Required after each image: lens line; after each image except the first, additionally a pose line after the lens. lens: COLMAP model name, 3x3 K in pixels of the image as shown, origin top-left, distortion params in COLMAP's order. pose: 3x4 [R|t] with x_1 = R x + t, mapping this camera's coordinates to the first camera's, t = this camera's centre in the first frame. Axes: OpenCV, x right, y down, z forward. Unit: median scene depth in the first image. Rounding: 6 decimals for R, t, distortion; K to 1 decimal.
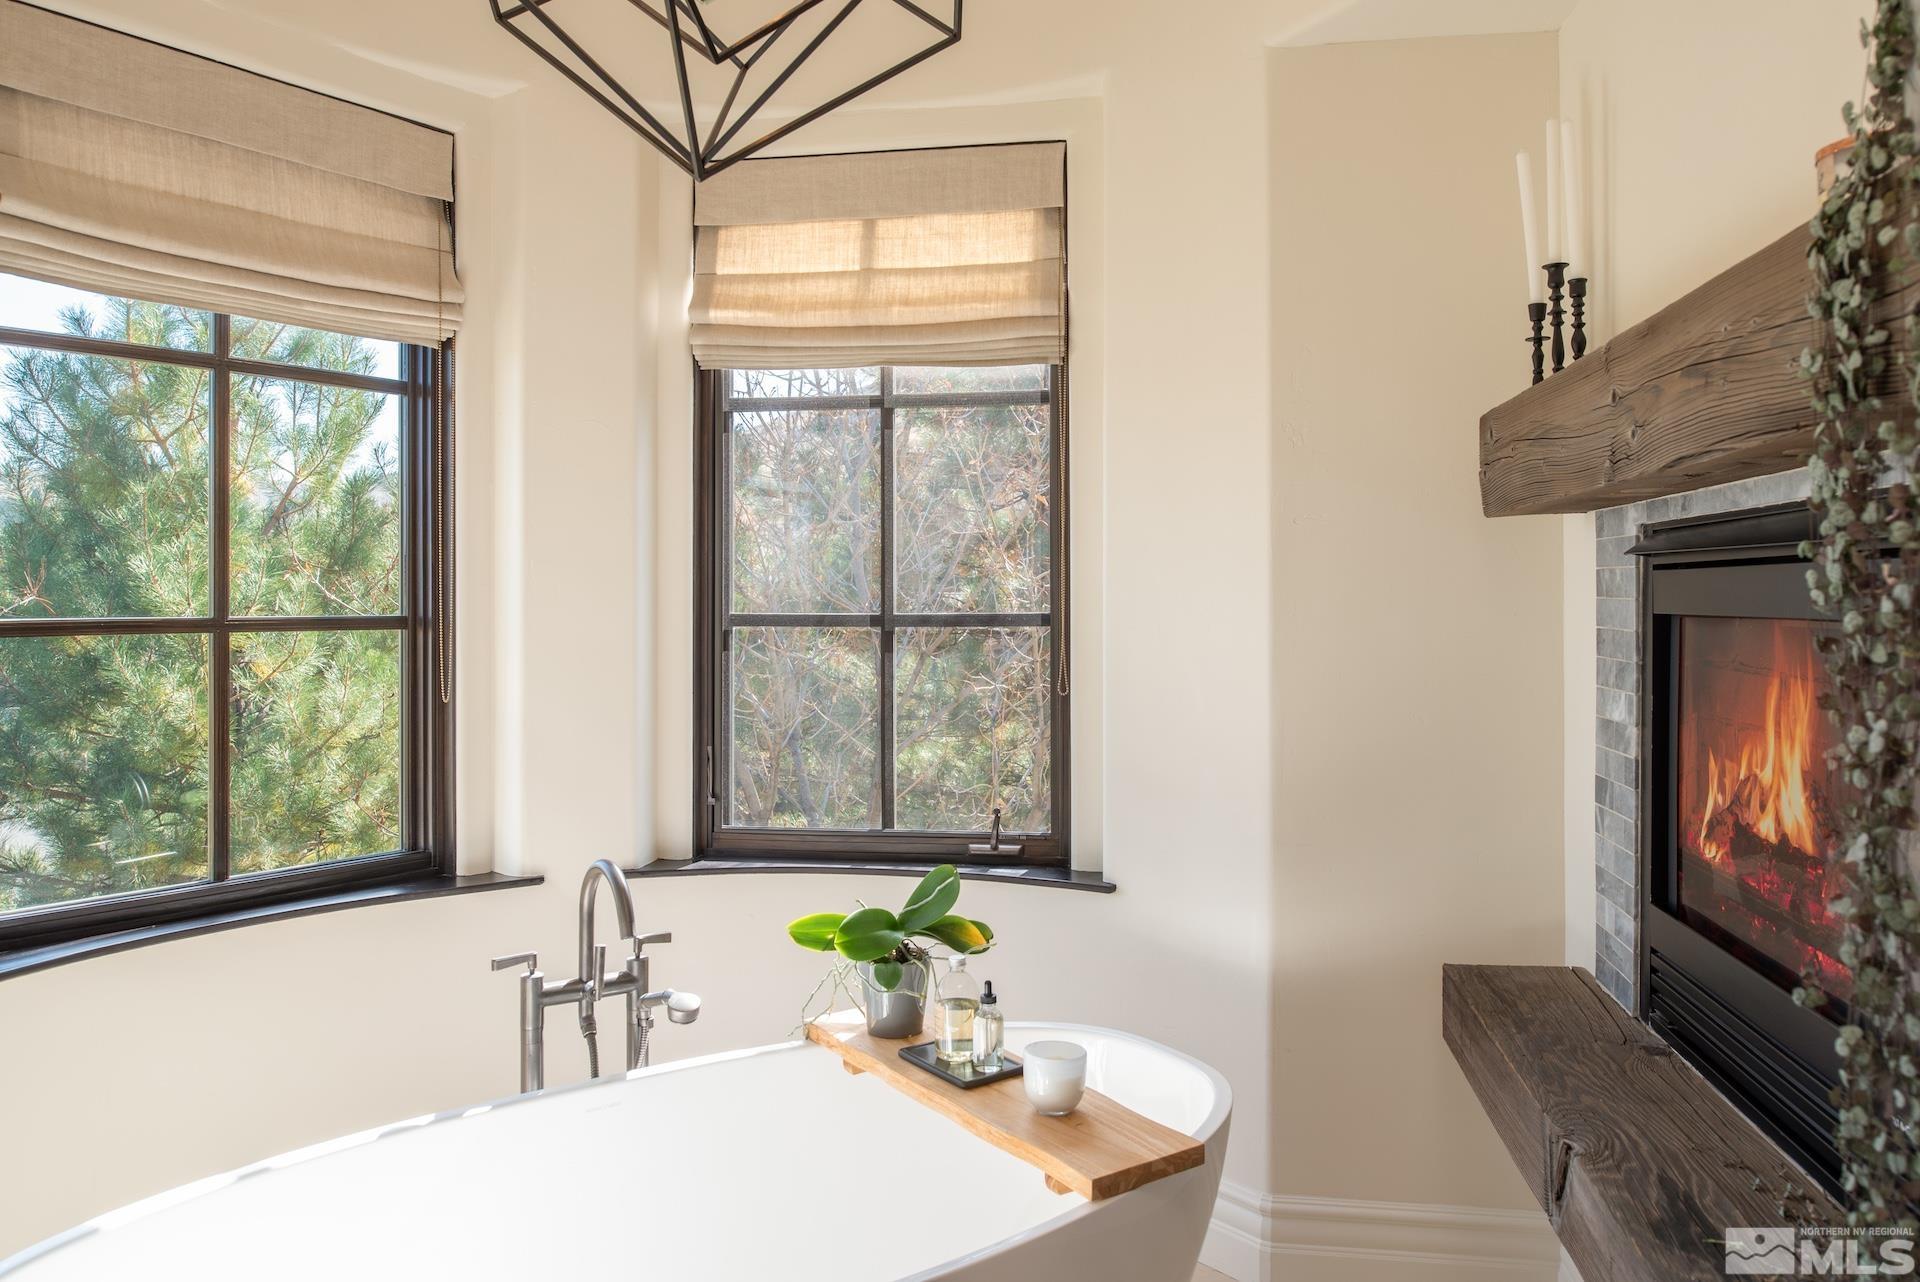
lens RADIAL K [[1396.4, 0, 959.1], [0, 1396.4, 612.1], [0, 0, 1]] dist [0.000177, 0.001521]
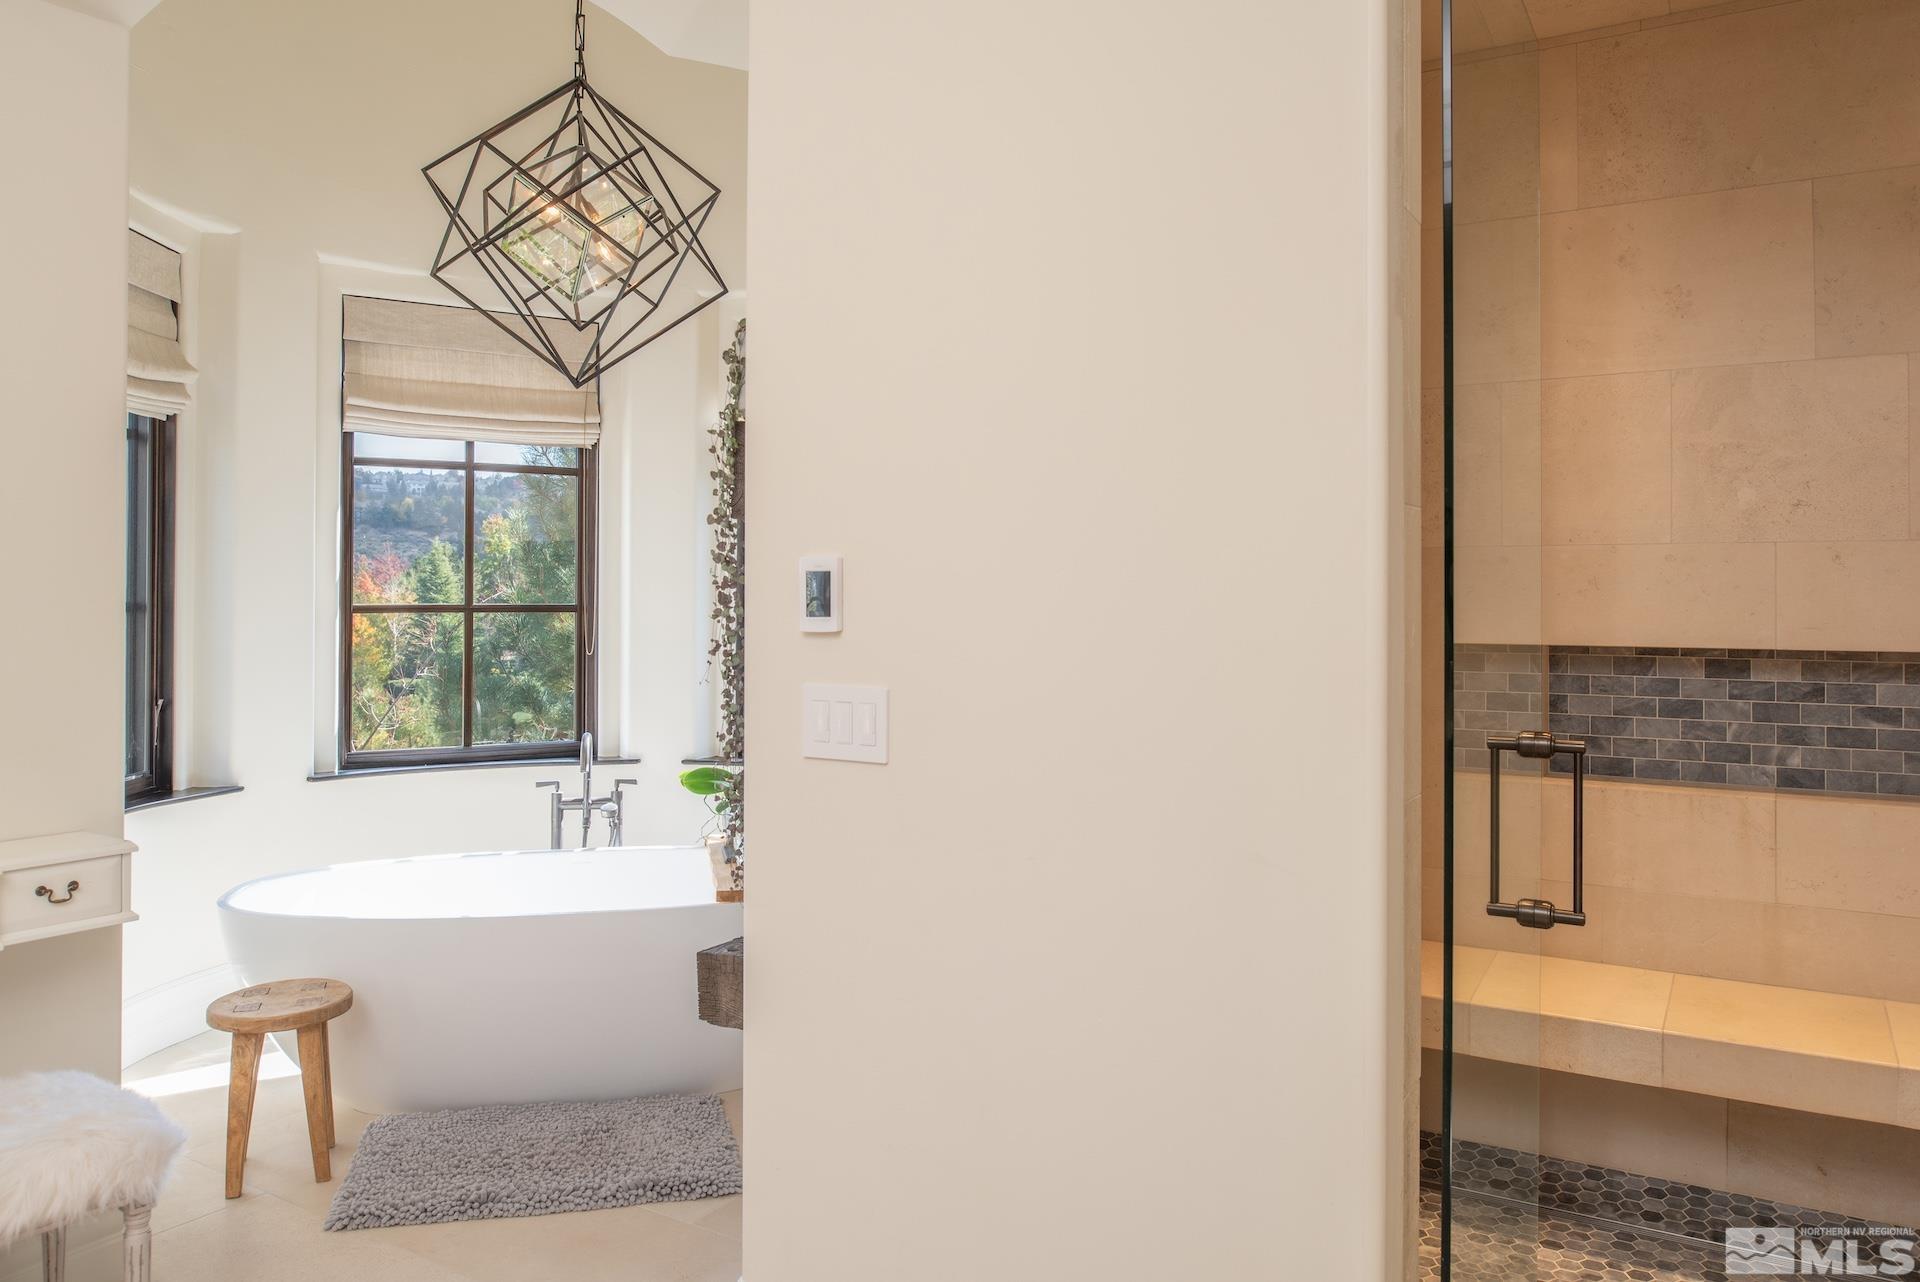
lens RADIAL K [[1396.4, 0, 959.1], [0, 1396.4, 612.1], [0, 0, 1]] dist [0.000177, 0.001521]
pose [[0.921841, 0.001357, -0.387566, 0.822166], [-0.003522, 0.999982, -0.004876, 0.021256], [0.387552, 0.005860, 0.921829, -0.470765]]
